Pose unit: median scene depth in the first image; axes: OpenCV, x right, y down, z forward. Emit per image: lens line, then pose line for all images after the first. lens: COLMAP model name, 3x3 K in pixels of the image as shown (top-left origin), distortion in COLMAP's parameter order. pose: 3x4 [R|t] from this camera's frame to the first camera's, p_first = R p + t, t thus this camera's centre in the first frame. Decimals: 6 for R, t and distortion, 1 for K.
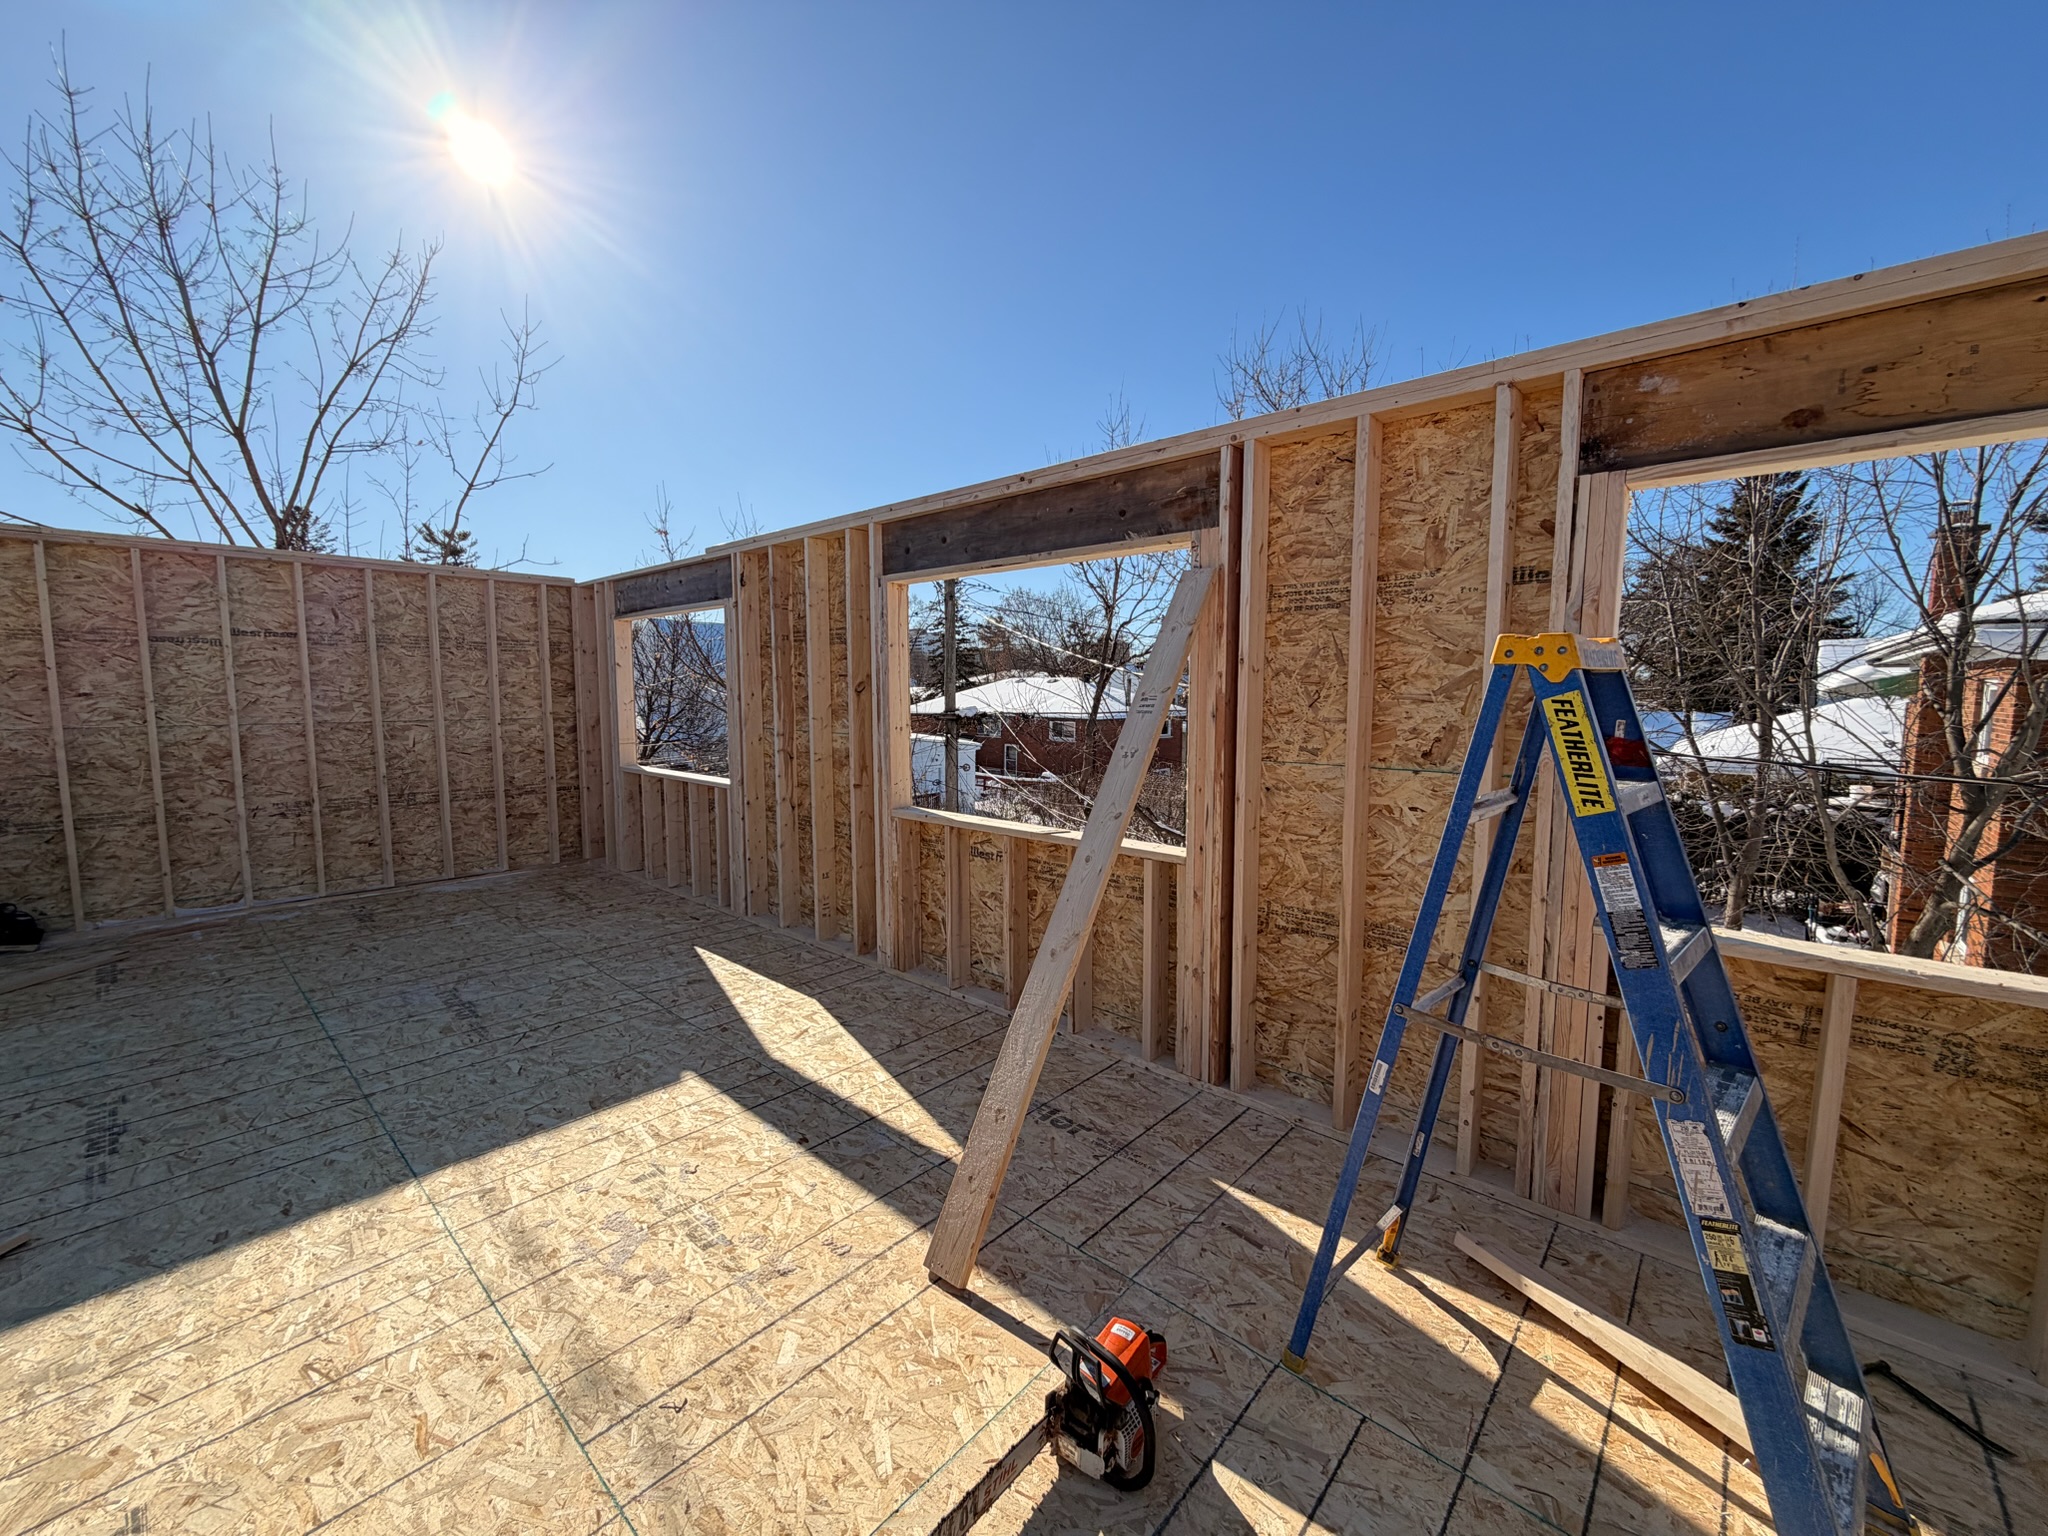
lens RADIAL K [[819.4, 0, 1020.2], [0, 819.4, 766.0], [0, 0, 1]] dist [0.001615, -0.001169]
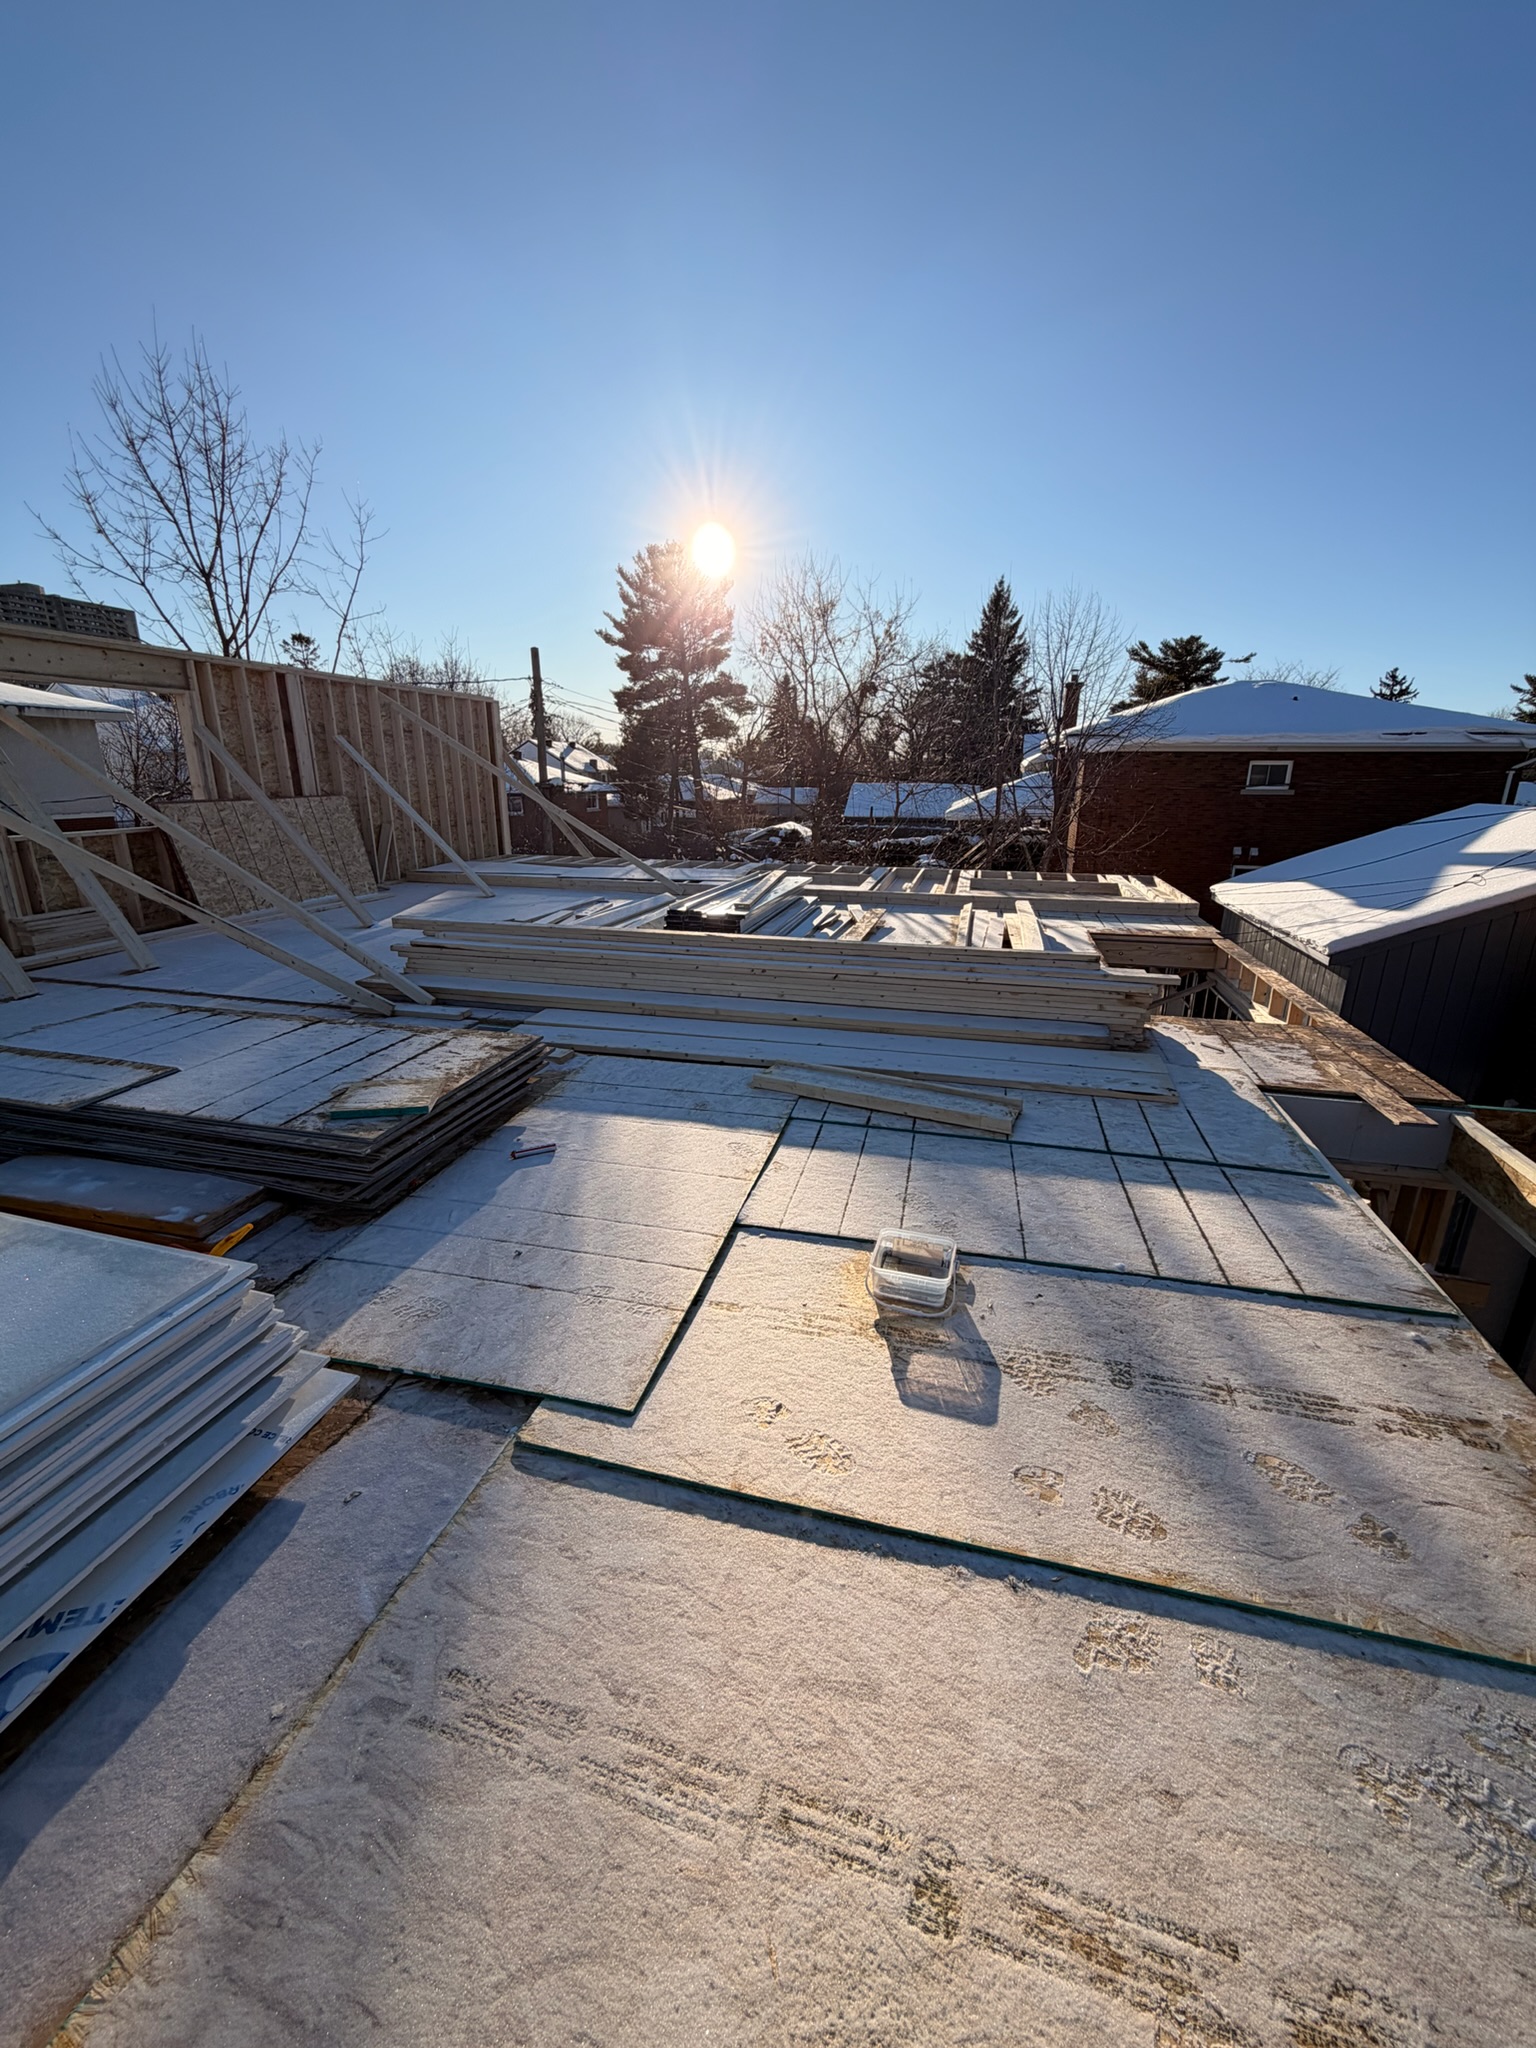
lens RADIAL K [[819.4, 0, 771.5], [0, 819.4, 1028.4], [0, 0, 1]] dist [0.001615, -0.001169]
pose [[0.884872, -0.136520, 0.445380, -0.177736], [0.038376, 0.974206, 0.222375, 0.020390], [-0.464251, -0.179682, 0.867286, -0.185528]]
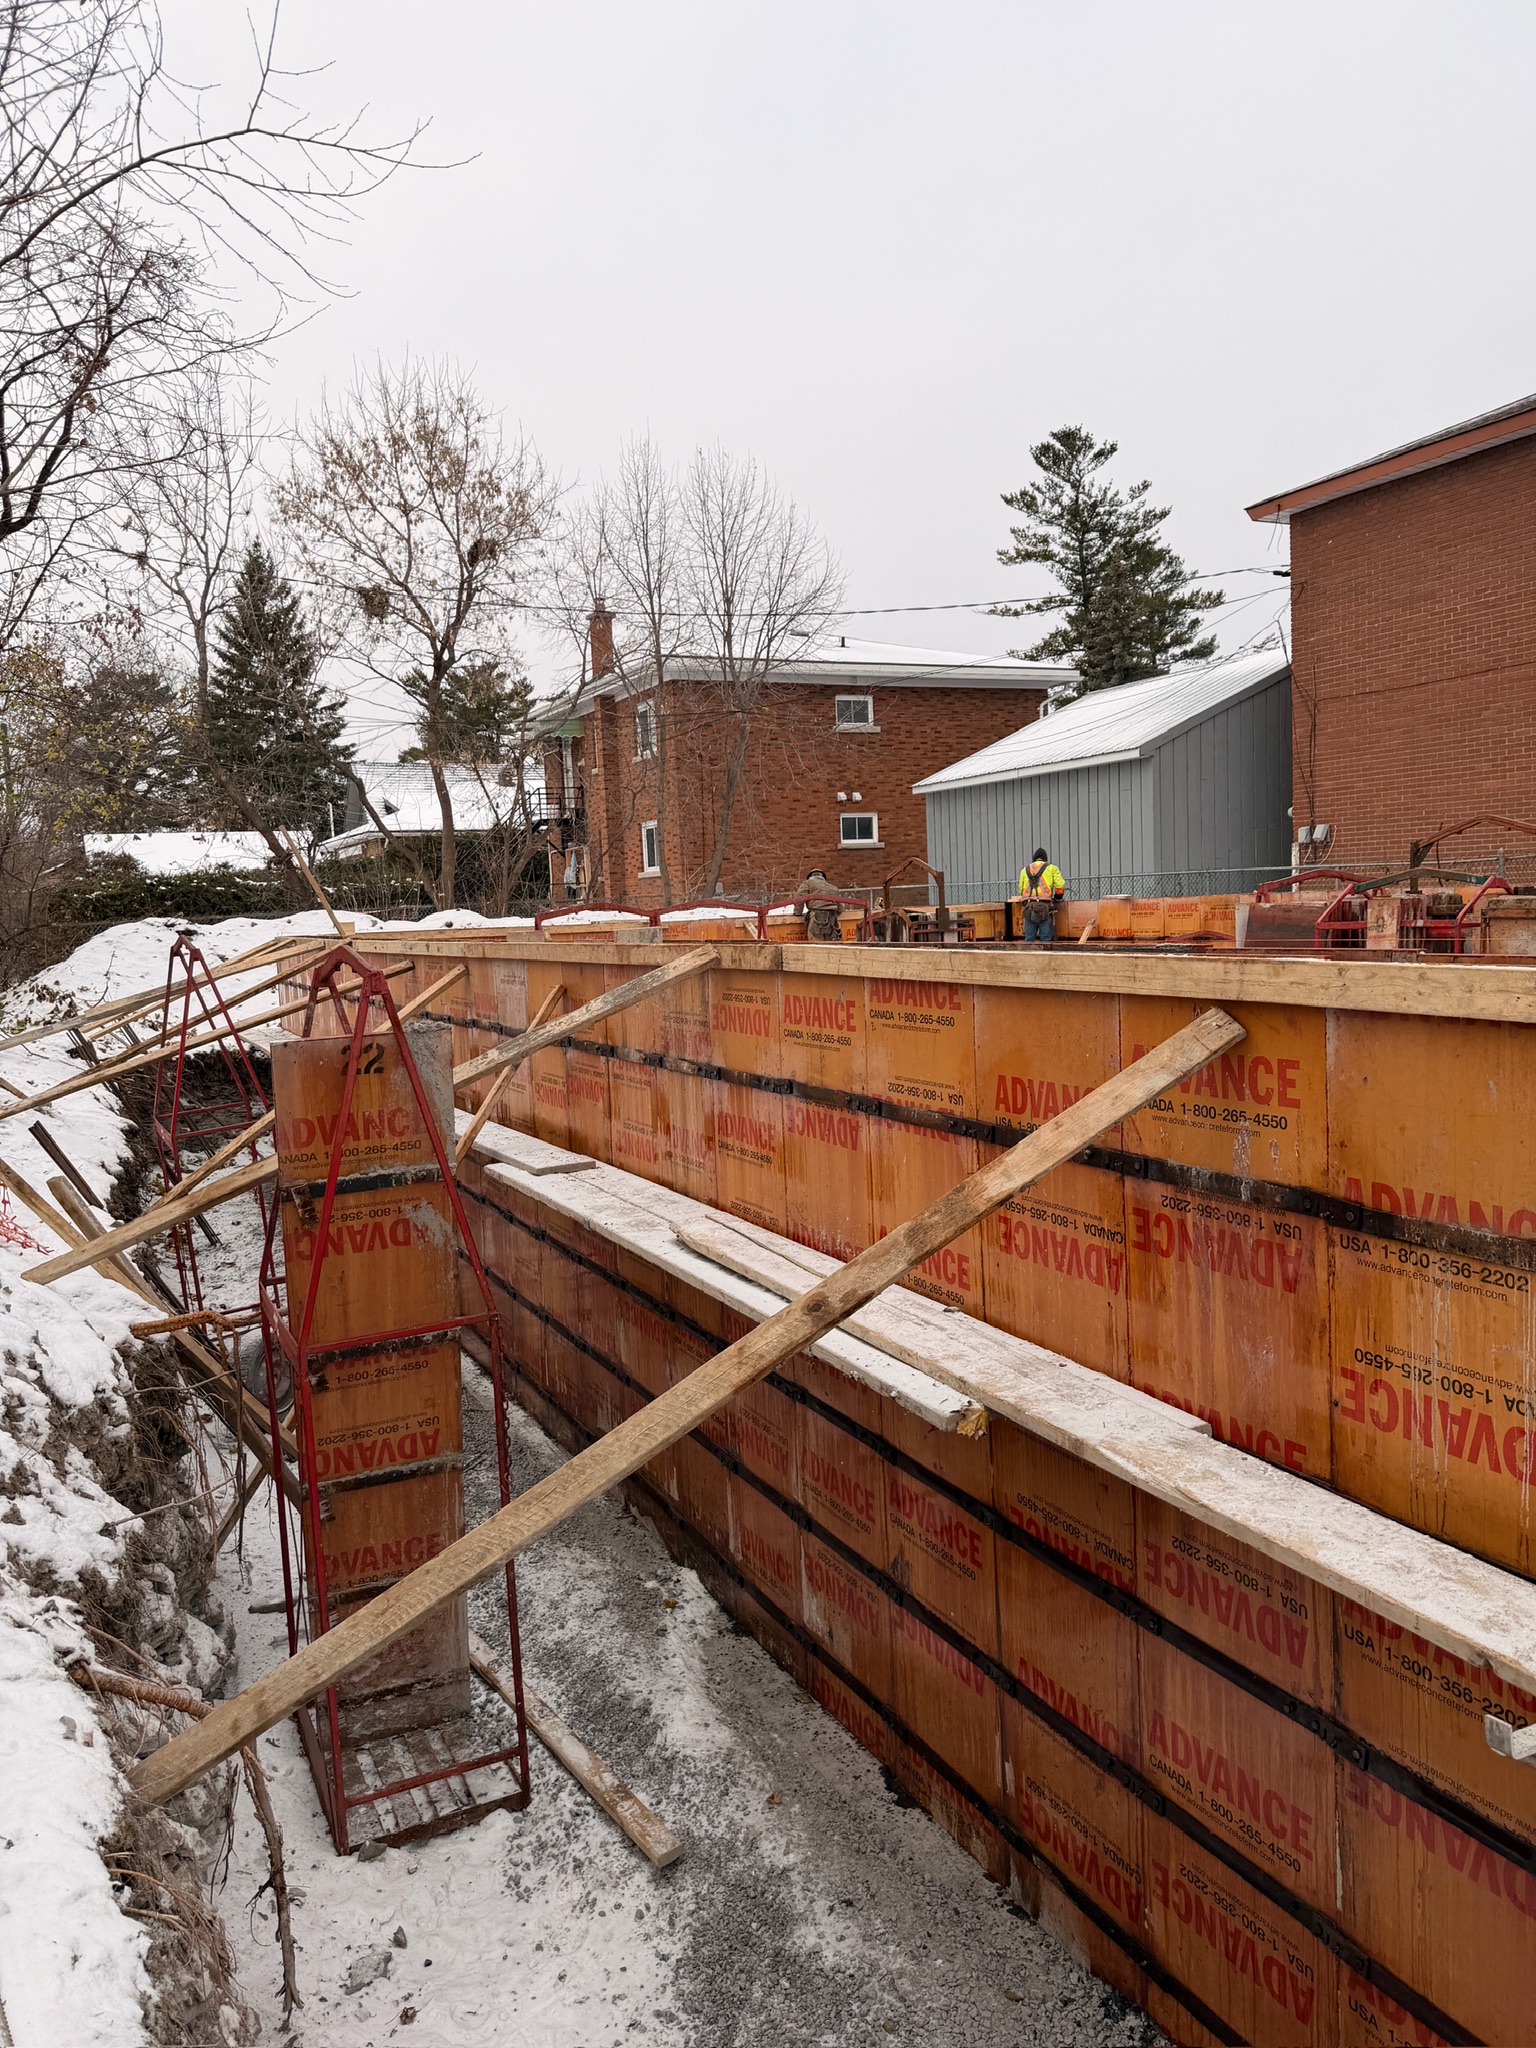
lens RADIAL K [[1441.8, 0, 762.2], [0, 1441.8, 1030.0], [0, 0, 1]] dist [0.058538, -0.071031]
pose [[0.359513, -0.092041, 0.928590, -0.469582], [0.124593, 0.990948, 0.049984, 0.134539], [-0.924785, 0.097726, 0.367726, -0.076267]]
